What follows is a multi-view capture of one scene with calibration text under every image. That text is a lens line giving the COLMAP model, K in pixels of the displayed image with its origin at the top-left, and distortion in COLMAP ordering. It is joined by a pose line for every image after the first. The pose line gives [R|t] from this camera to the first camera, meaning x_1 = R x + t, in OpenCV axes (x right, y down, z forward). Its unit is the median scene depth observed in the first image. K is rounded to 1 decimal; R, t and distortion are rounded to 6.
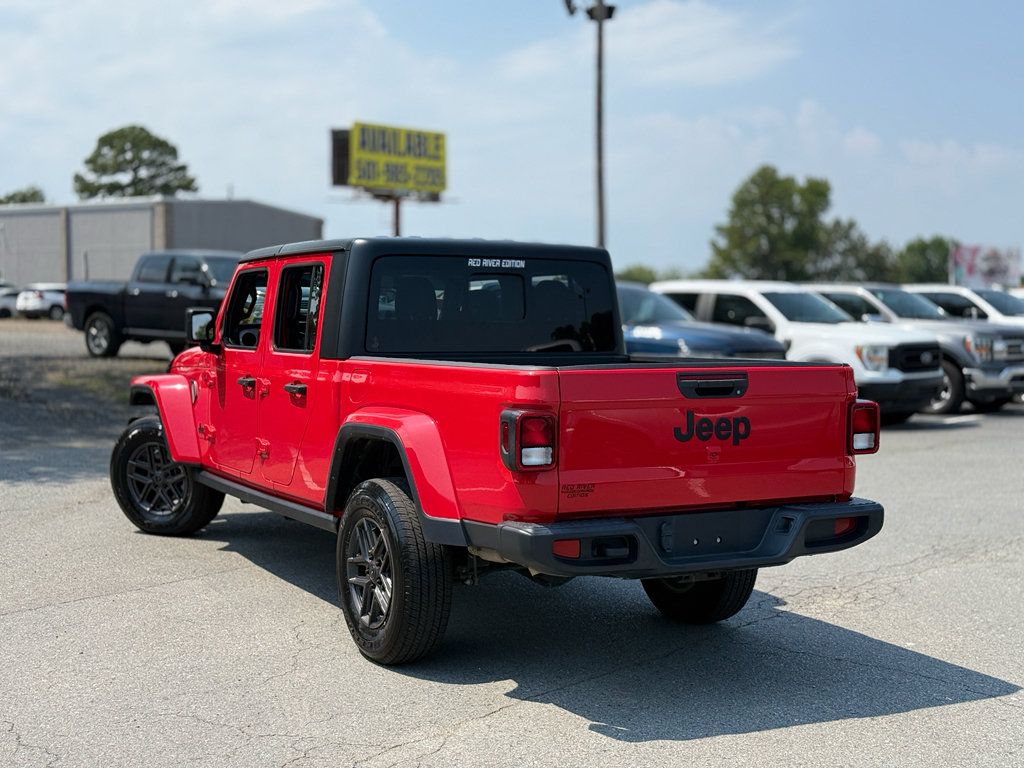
lens RADIAL K [[1411.9, 0, 516.5], [0, 1411.9, 379.6], [0, 0, 1]] dist [0.119722, 0.000000]
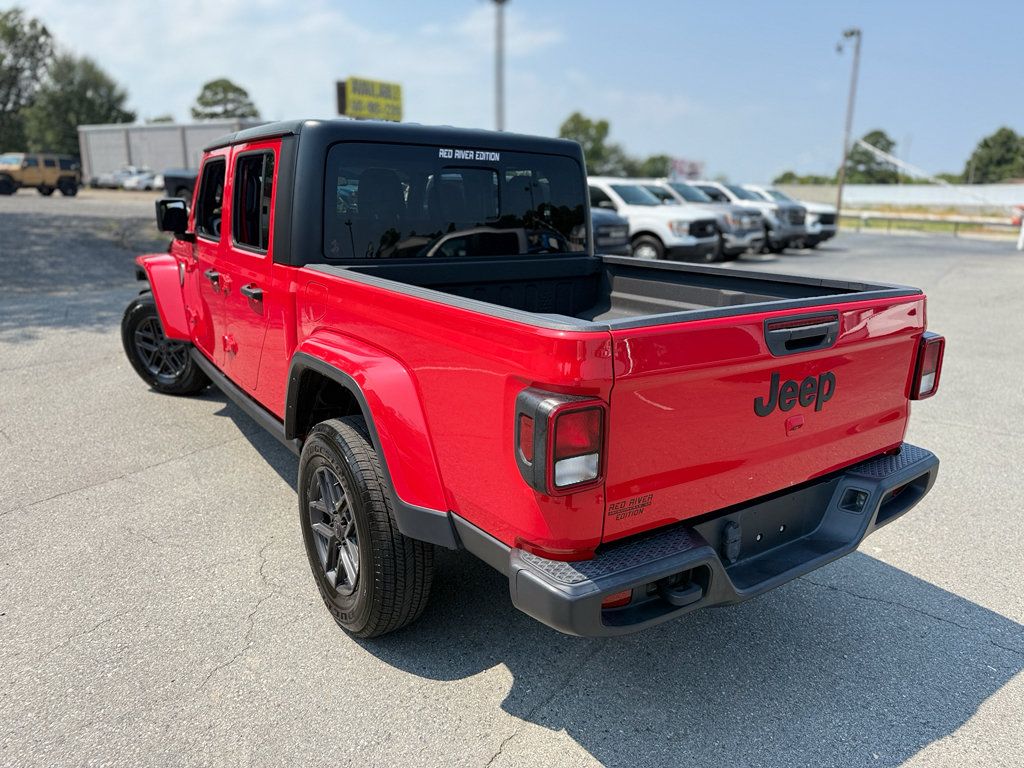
lens RADIAL K [[720.3, 0, 514.7], [0, 720.3, 382.5], [0, 0, 1]] dist [0.036271, -0.040597]
pose [[0.995223, -0.010834, 0.097022, -0.024871], [-0.009695, 0.977942, 0.208654, -0.028204], [-0.097142, -0.208598, 0.973165, 0.397539]]
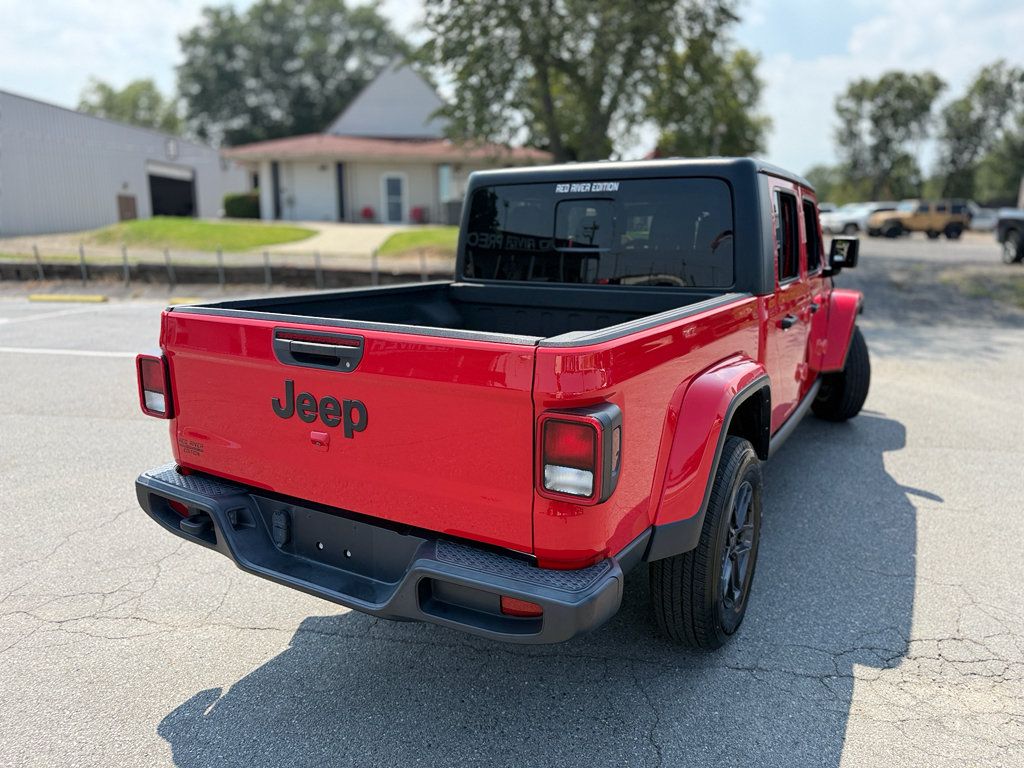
lens RADIAL K [[720.3, 0, 514.7], [0, 720.3, 389.9], [0, 0, 1]] dist [0.036271, -0.040597]
pose [[0.499419, 0.179831, -0.847491, 0.307174], [-0.034970, 0.981607, 0.187682, -0.029689], [0.865654, -0.064096, 0.496522, 0.548629]]
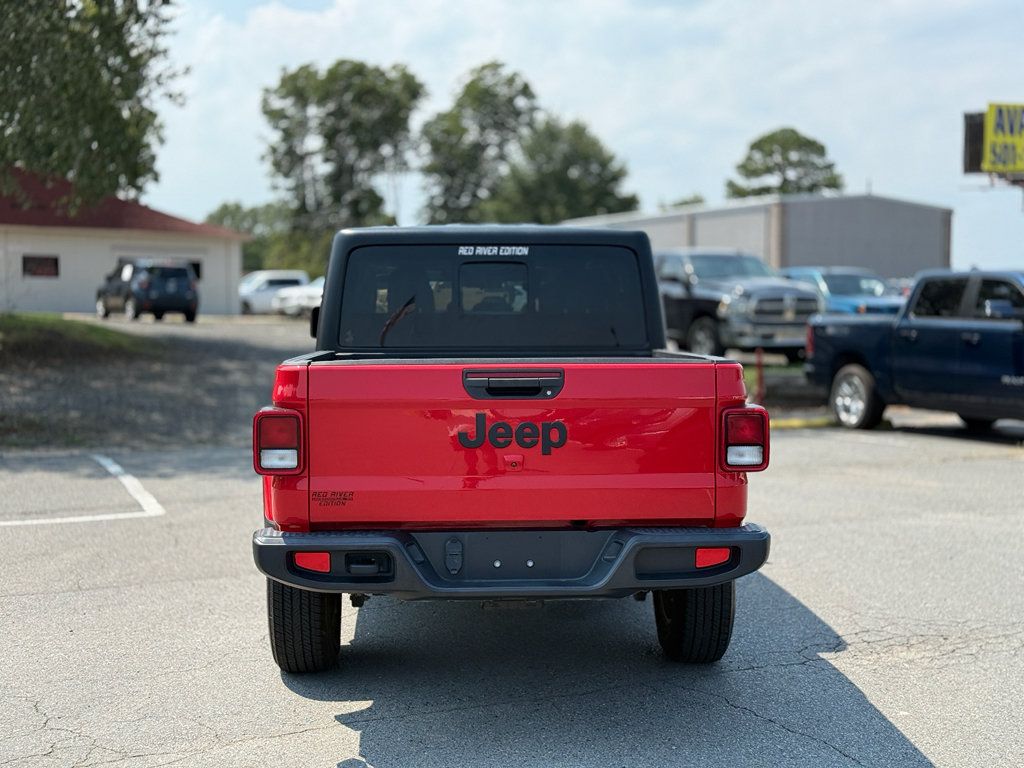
lens RADIAL K [[1411.9, 0, 512.3], [0, 1411.9, 391.0], [0, 0, 1]] dist [0.119722, 0.000000]
pose [[0.894009, 0.014404, -0.447817, 0.318579], [-0.010423, 0.999881, 0.011353, -0.001053], [0.447927, -0.005482, 0.894053, 0.139062]]
